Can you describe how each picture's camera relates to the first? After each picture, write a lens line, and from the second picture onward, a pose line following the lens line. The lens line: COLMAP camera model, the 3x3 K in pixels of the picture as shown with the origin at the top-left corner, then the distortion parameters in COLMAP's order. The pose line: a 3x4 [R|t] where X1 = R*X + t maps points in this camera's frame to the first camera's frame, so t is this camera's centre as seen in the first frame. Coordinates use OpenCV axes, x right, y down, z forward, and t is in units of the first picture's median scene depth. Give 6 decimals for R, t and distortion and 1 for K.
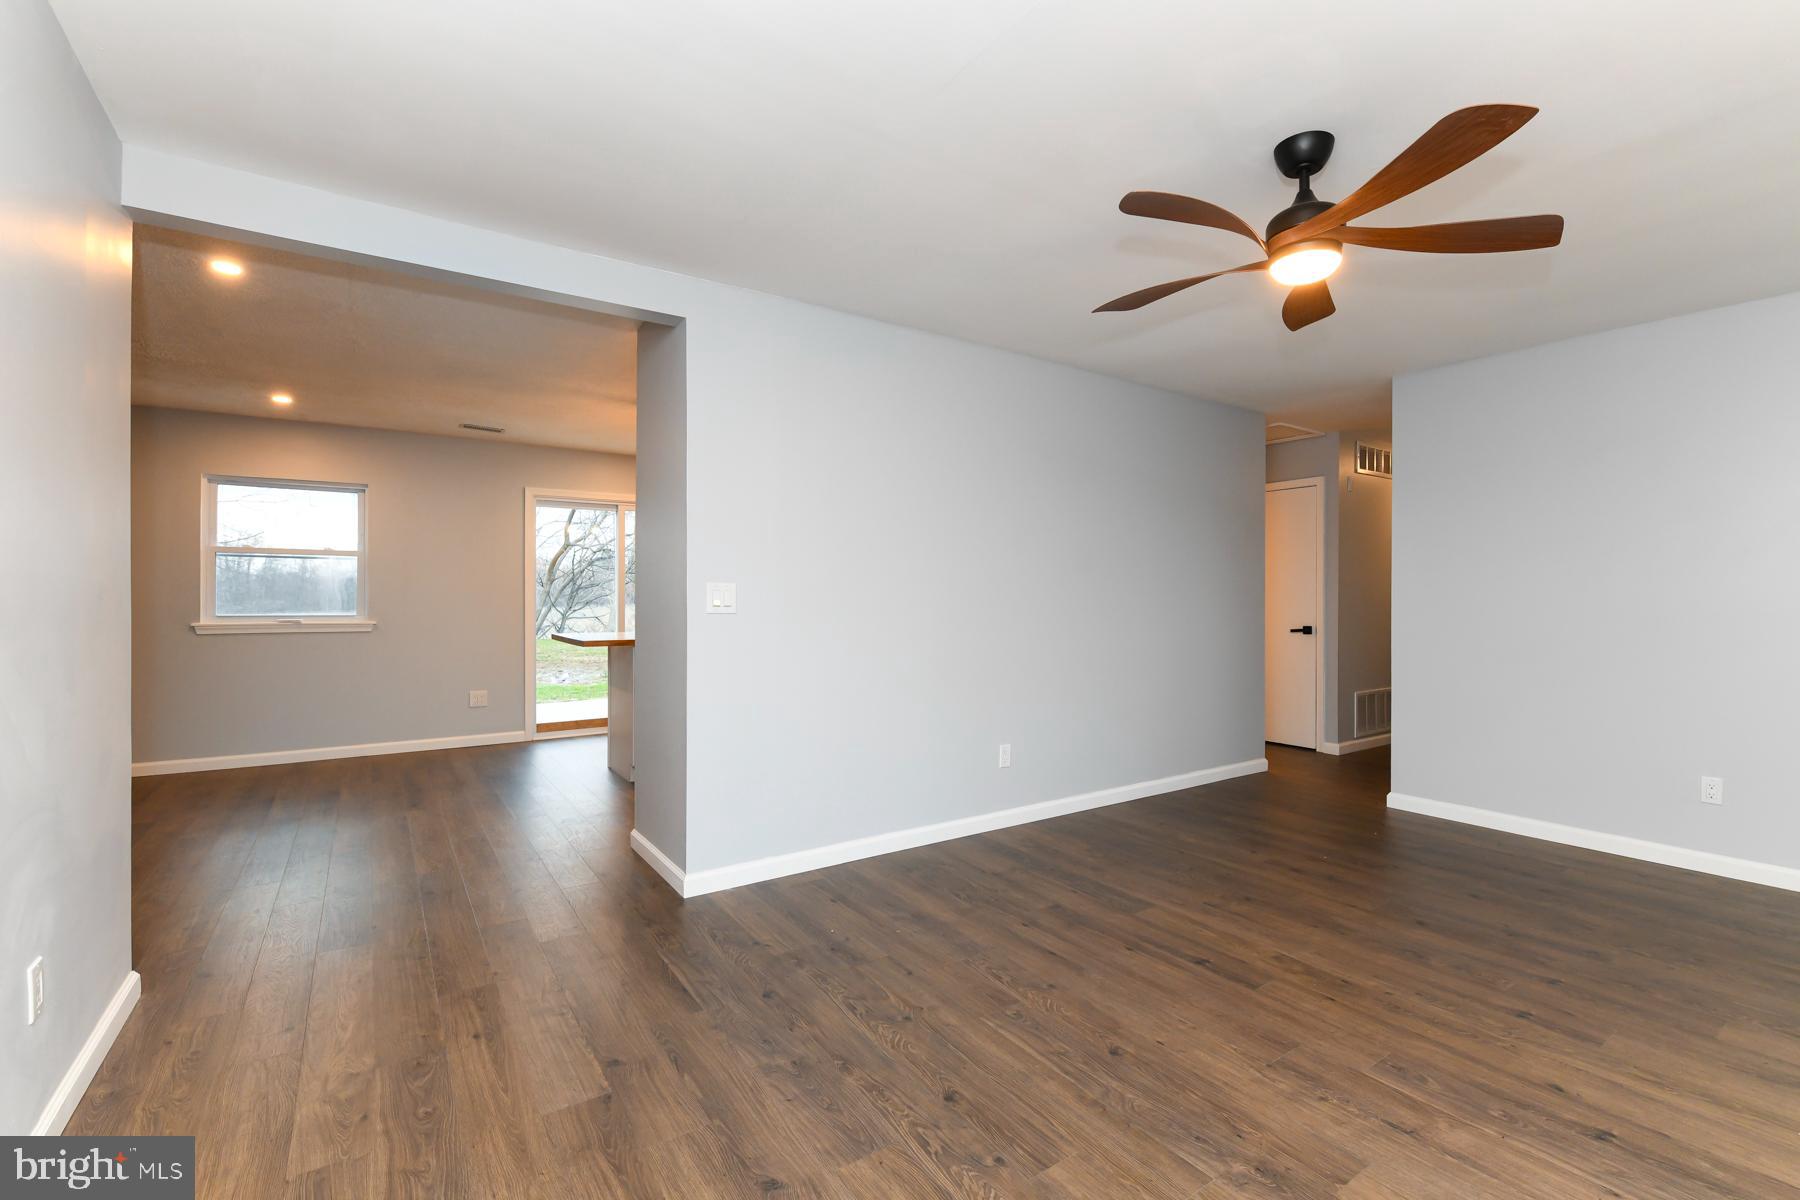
lens RADIAL K [[807.6, 0, 900.1], [0, 807.6, 590.9], [0, 0, 1]] dist [-0.016968, -0.004593]
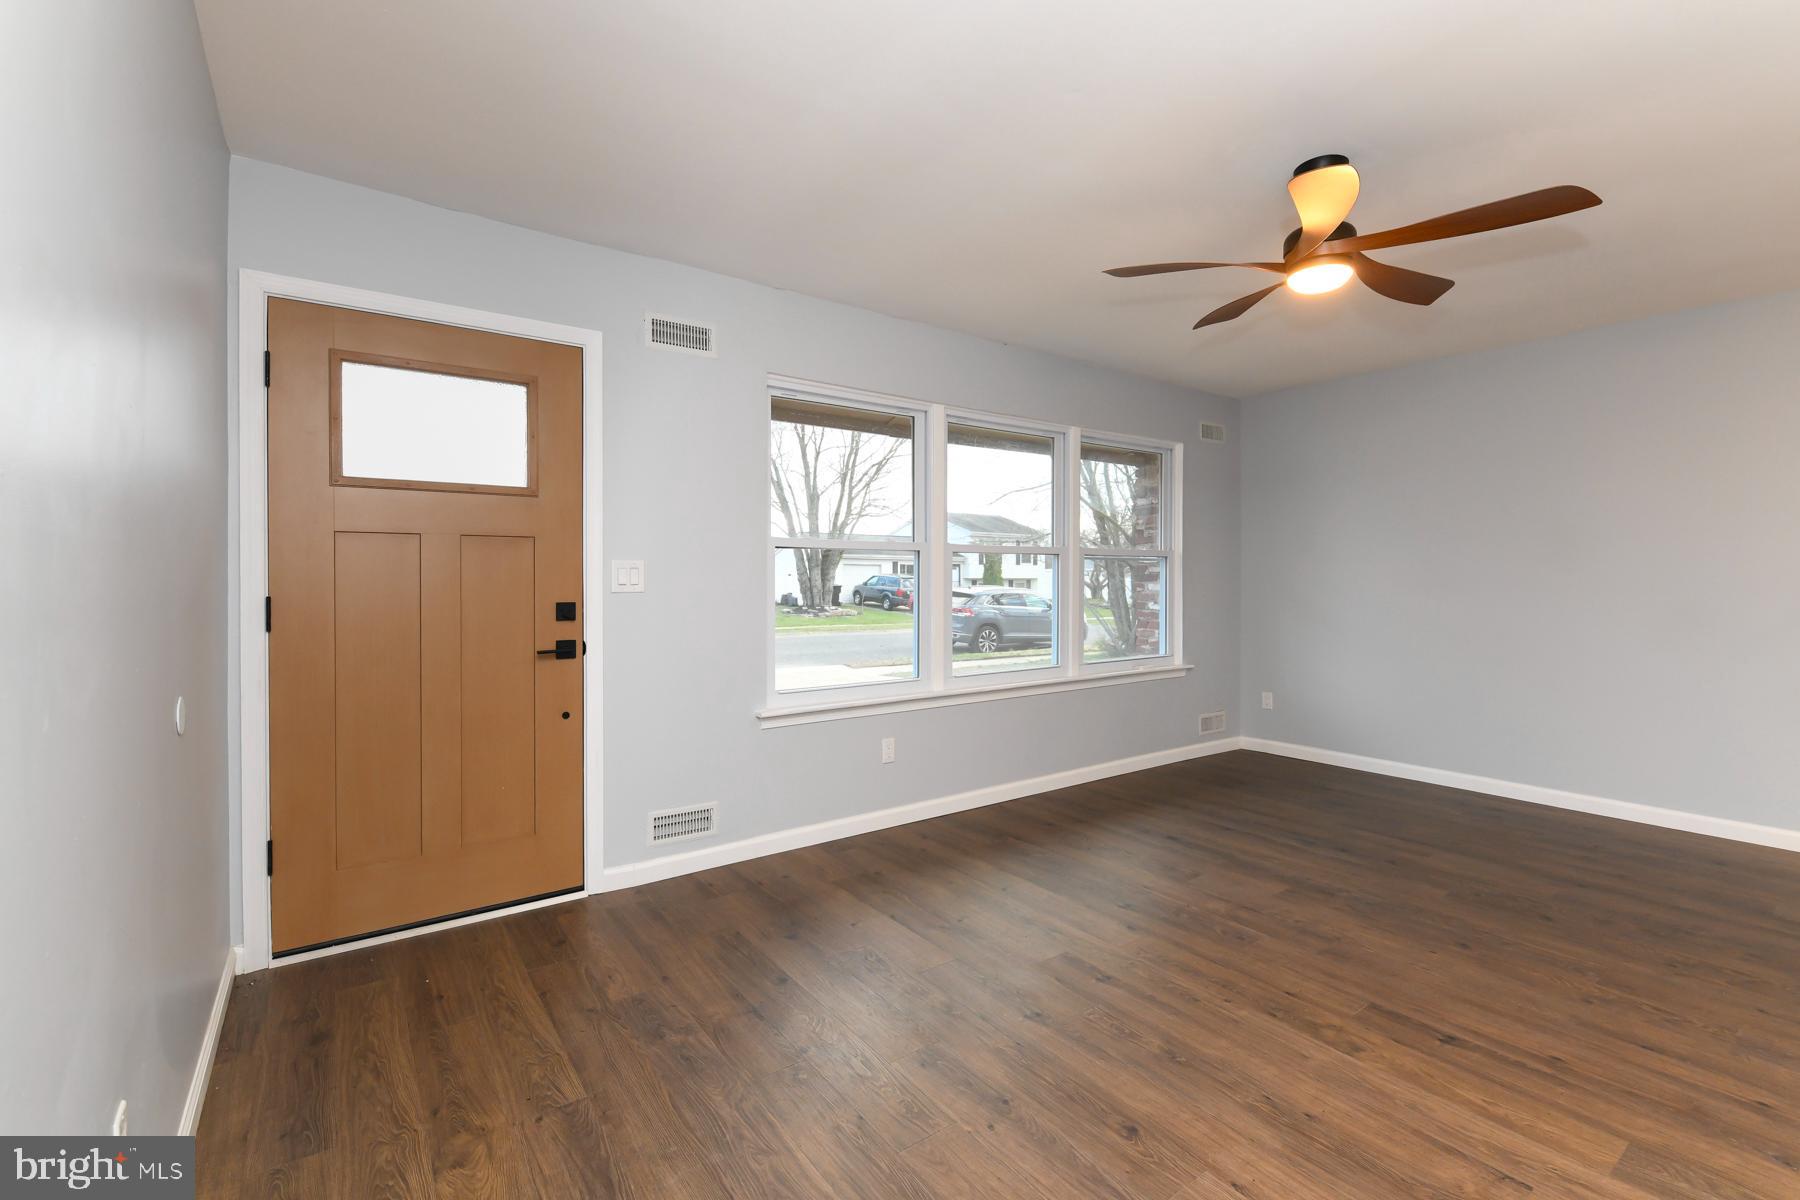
lens RADIAL K [[807.6, 0, 906.6], [0, 807.6, 597.4], [0, 0, 1]] dist [-0.016968, -0.004593]
pose [[-0.999534, -0.001413, -0.030505, 0.954896], [-0.002056, 0.999776, 0.021045, 0.014423], [0.030469, 0.021098, -0.999313, 1.796990]]
